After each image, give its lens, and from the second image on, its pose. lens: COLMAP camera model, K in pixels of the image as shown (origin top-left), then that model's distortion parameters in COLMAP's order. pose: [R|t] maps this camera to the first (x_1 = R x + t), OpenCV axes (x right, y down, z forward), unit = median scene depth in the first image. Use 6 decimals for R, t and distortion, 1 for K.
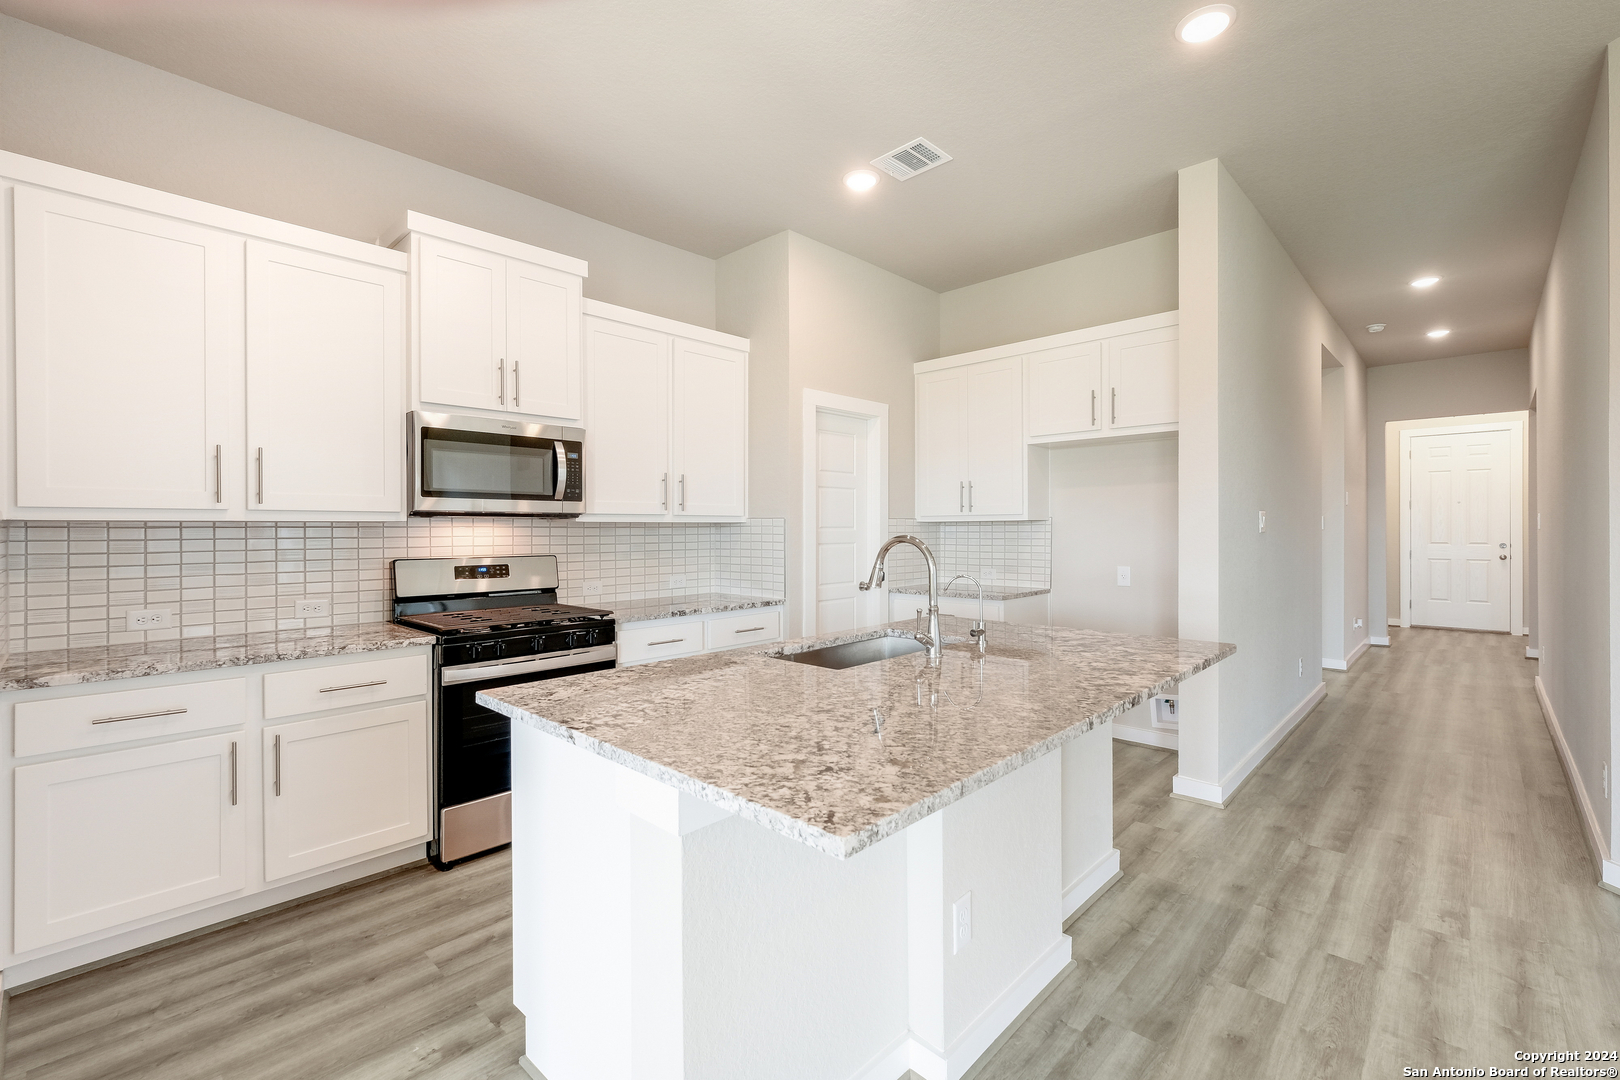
lens RADIAL K [[709.0, 0, 798.5], [0, 709.0, 531.2], [0, 0, 1]] dist [-0.000727, -0.000338]
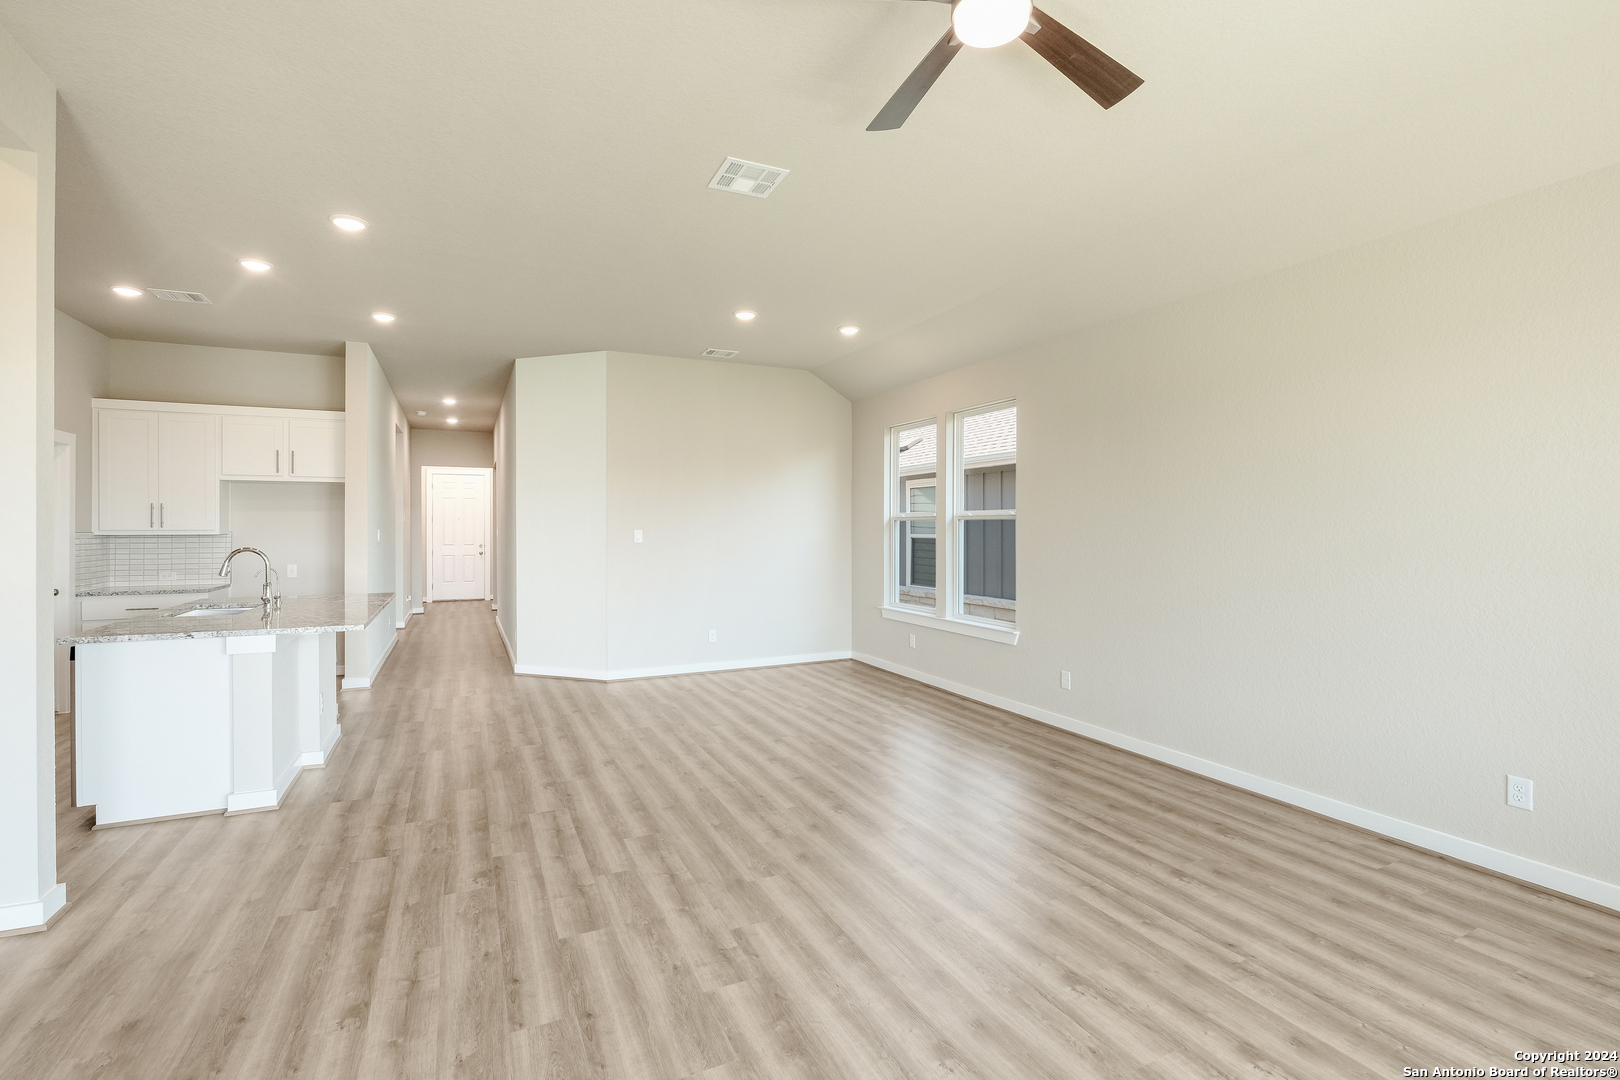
lens RADIAL K [[709.0, 0, 798.5], [0, 709.0, 531.2], [0, 0, 1]] dist [-0.000727, -0.000338]
pose [[0.355116, 0.002491, 0.934819, -0.461179], [0.001280, 0.999994, -0.003151, -0.012962], [-0.934821, 0.002315, 0.355111, -0.446535]]
